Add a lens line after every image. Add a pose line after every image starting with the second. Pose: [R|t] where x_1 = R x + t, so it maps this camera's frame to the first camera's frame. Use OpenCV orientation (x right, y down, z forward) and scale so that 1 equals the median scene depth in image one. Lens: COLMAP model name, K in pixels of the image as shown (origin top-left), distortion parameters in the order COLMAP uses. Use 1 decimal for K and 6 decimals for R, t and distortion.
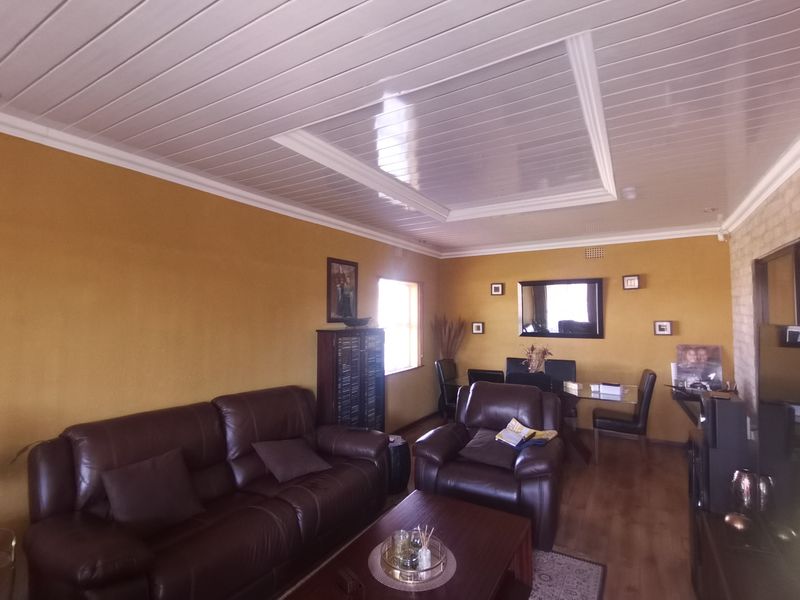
lens RADIAL K [[394.0, 0, 402.1], [0, 394.0, 300.6], [0, 0, 1]] dist [0.050789, -0.028298]
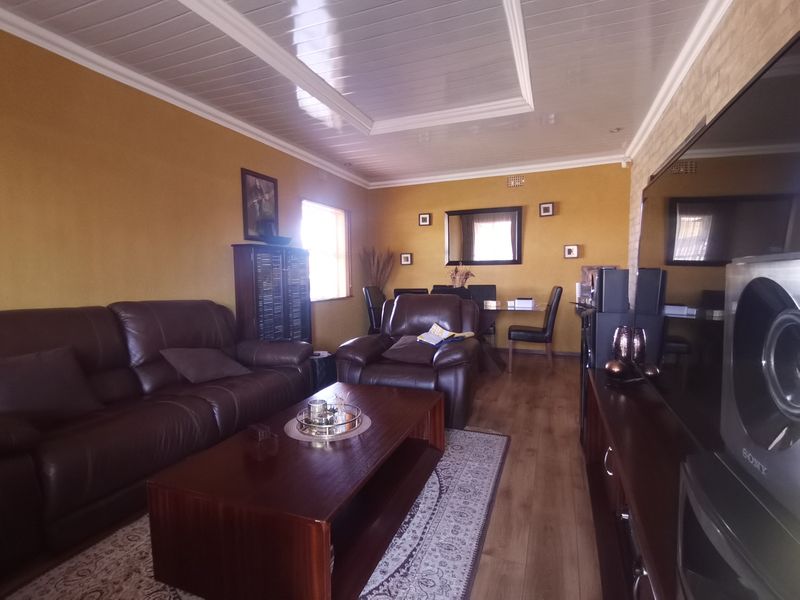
lens RADIAL K [[394.0, 0, 402.1], [0, 394.0, 300.6], [0, 0, 1]] dist [0.050789, -0.028298]
pose [[0.986533, -0.020816, 0.162235, 0.023908], [0.003383, 0.994254, 0.106997, 0.103909], [-0.163530, -0.105007, 0.980934, 0.001847]]
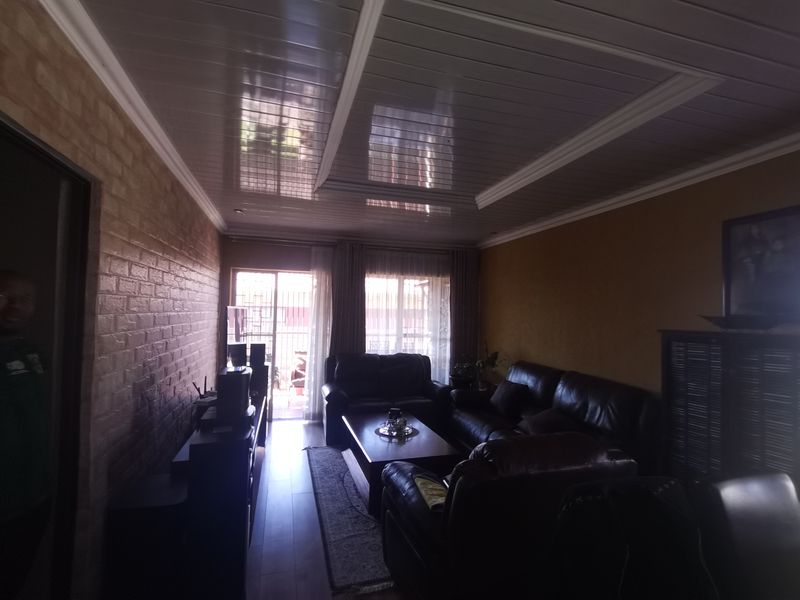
lens RADIAL K [[394.0, 0, 402.1], [0, 394.0, 300.6], [0, 0, 1]] dist [0.050789, -0.028298]
pose [[-0.671447, -0.034990, -0.740226, 0.680272], [0.009587, 0.998391, -0.055890, 0.055533], [0.740991, -0.044624, -0.670031, 1.093136]]
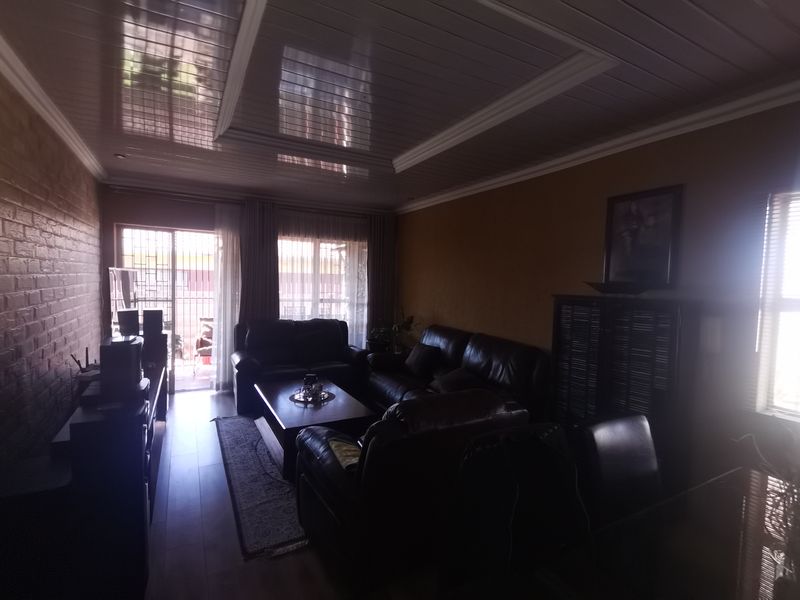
lens RADIAL K [[394.0, 0, 402.1], [0, 394.0, 300.6], [0, 0, 1]] dist [0.050789, -0.028298]
pose [[-0.505223, 0.031702, -0.862407, 0.673653], [0.005488, 0.999423, 0.033523, 0.055761], [0.862972, 0.012204, -0.505105, 1.091698]]
